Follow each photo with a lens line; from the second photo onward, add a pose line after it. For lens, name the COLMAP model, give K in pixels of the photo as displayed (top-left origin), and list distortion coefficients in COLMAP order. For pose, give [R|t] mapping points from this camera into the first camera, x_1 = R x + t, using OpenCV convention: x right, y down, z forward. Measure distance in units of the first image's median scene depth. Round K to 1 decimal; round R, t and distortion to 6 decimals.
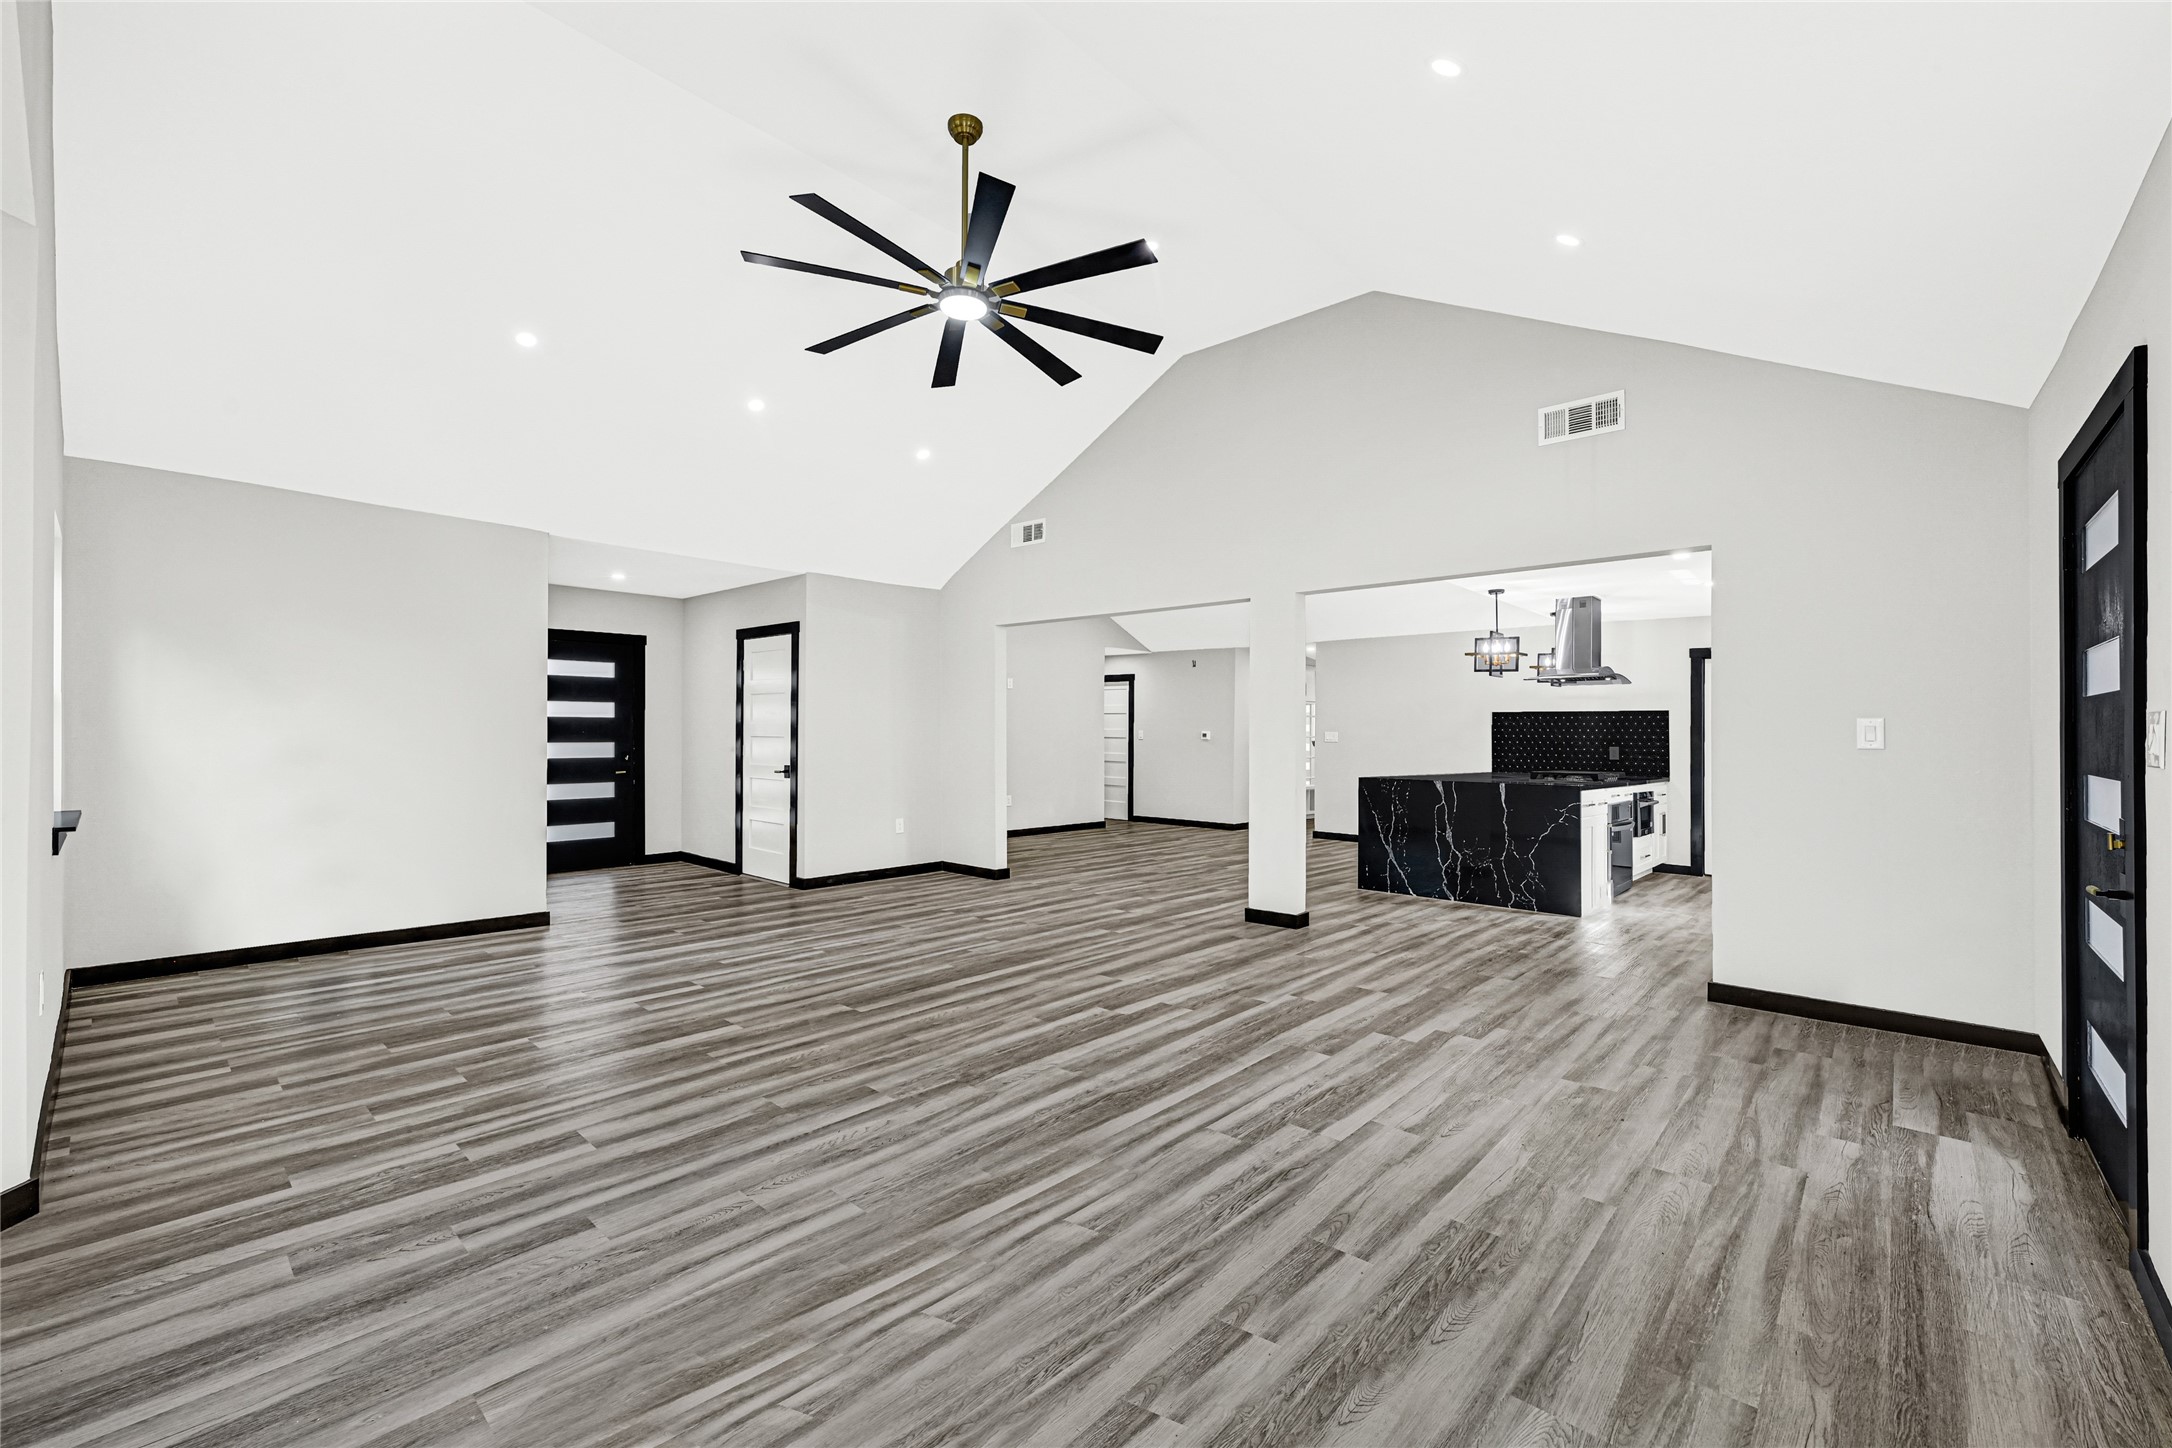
lens RADIAL K [[900.5, 0, 1090.6], [0, 900.5, 730.2], [0, 0, 1]] dist [-0.004873, -0.000402]
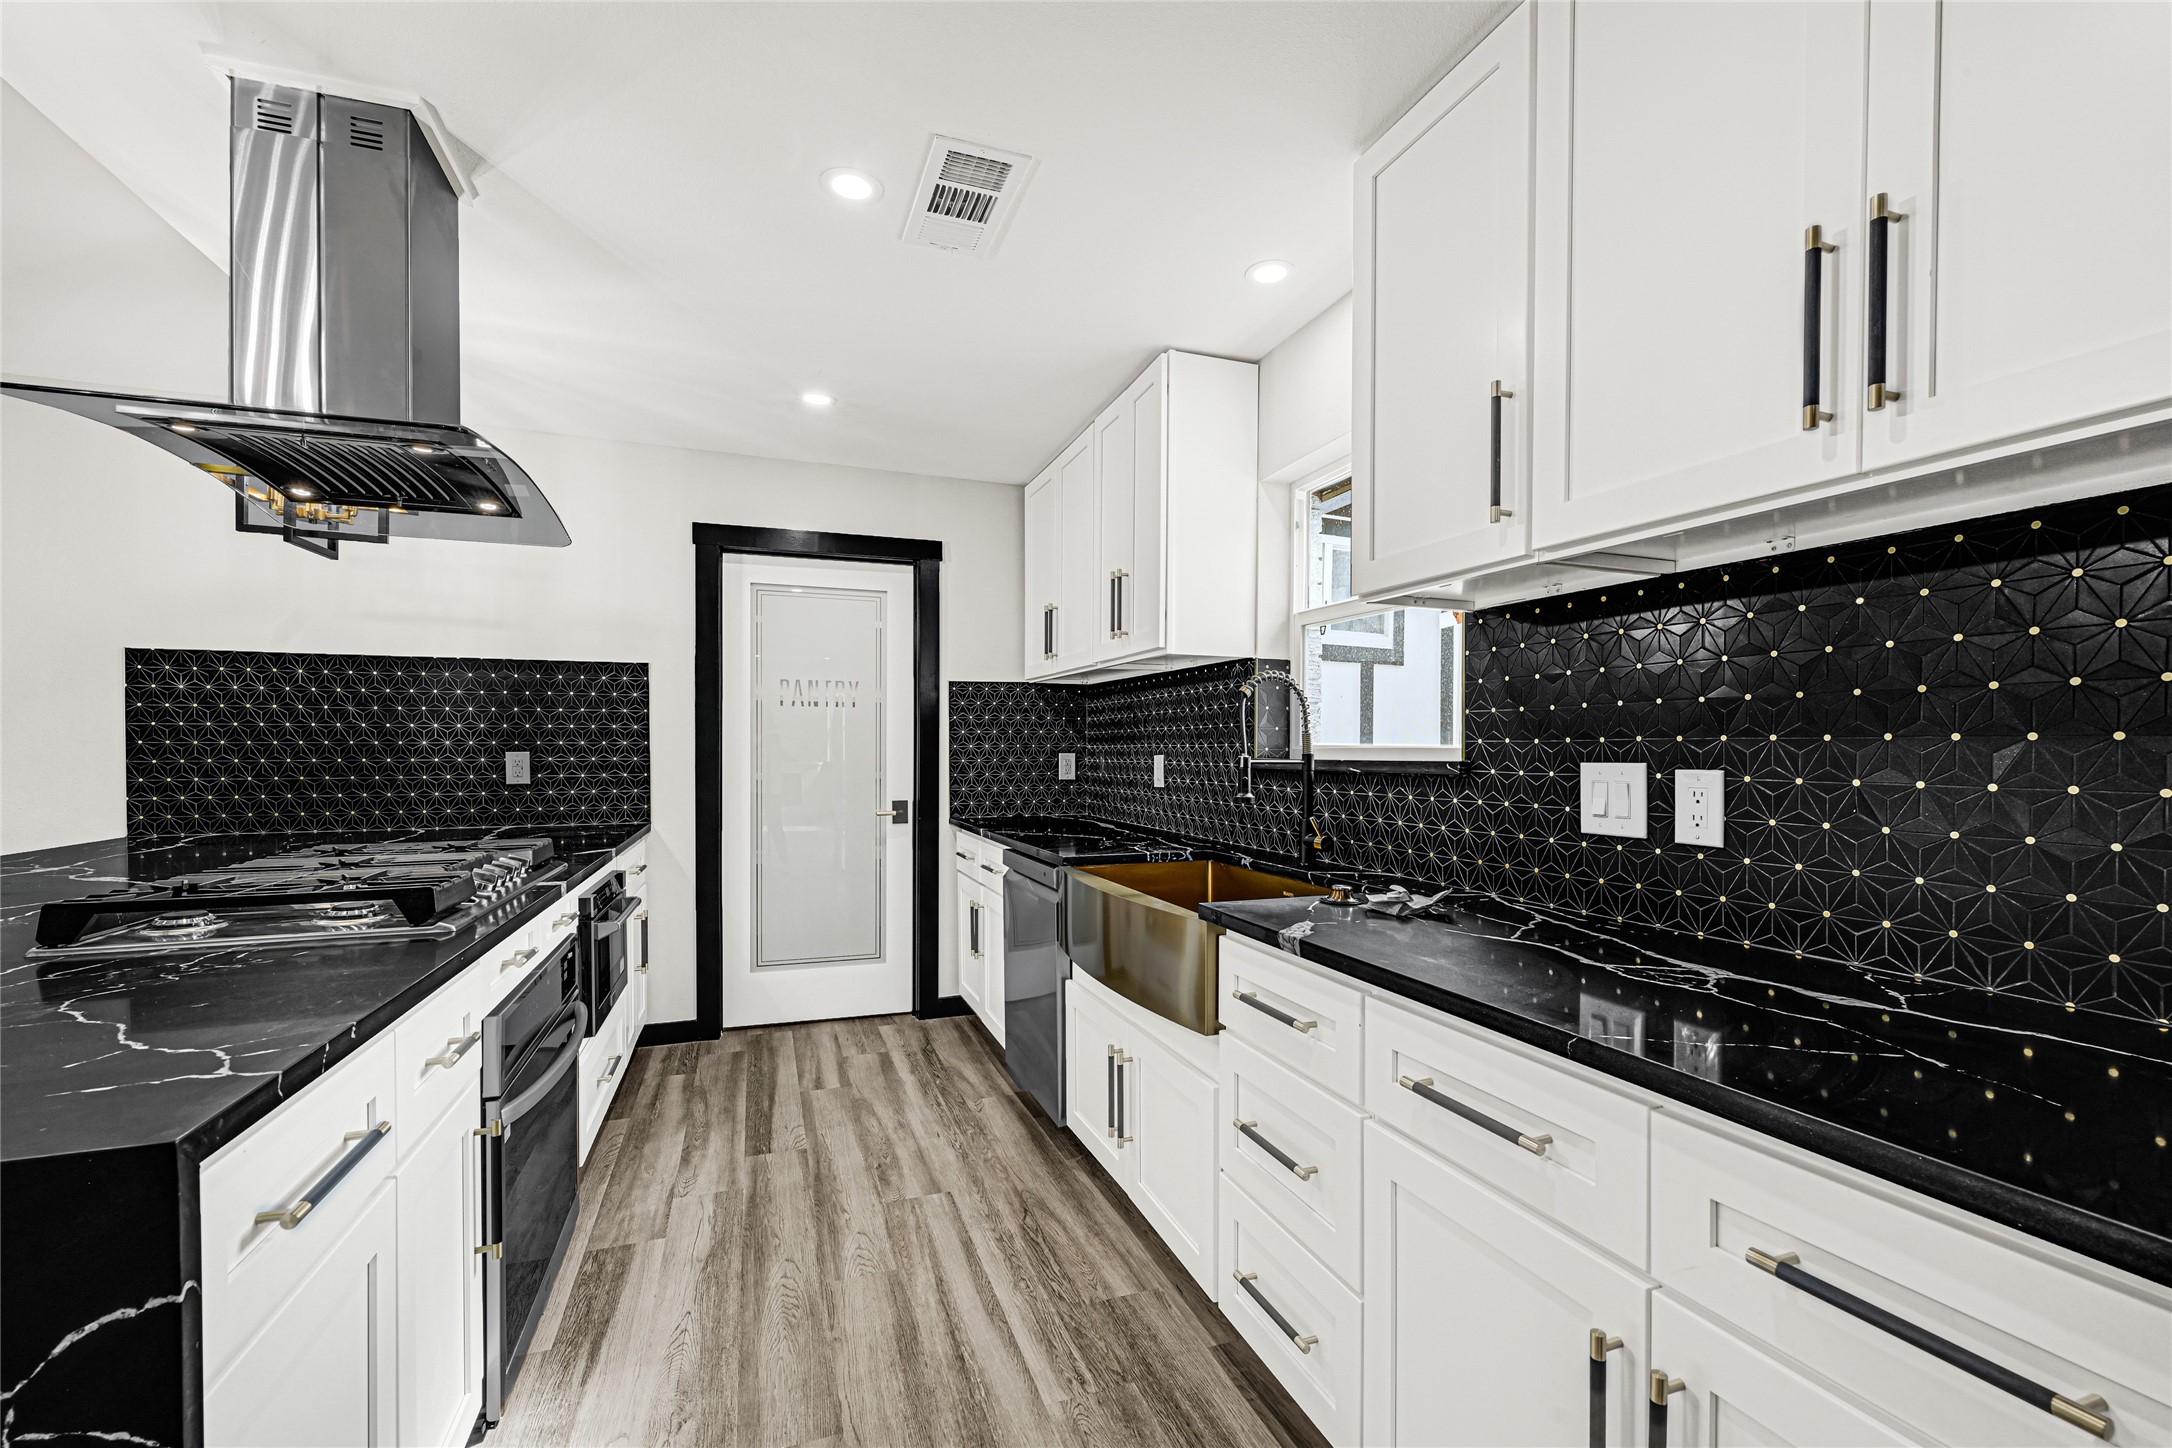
lens RADIAL K [[900.5, 0, 1087.8], [0, 900.5, 729.9], [0, 0, 1]] dist [-0.004873, -0.000402]
pose [[0.468316, -0.008799, 0.883517, 0.333323], [-0.004750, 0.999911, 0.012476, 0.002932], [-0.883548, -0.010040, 0.468233, 0.563992]]
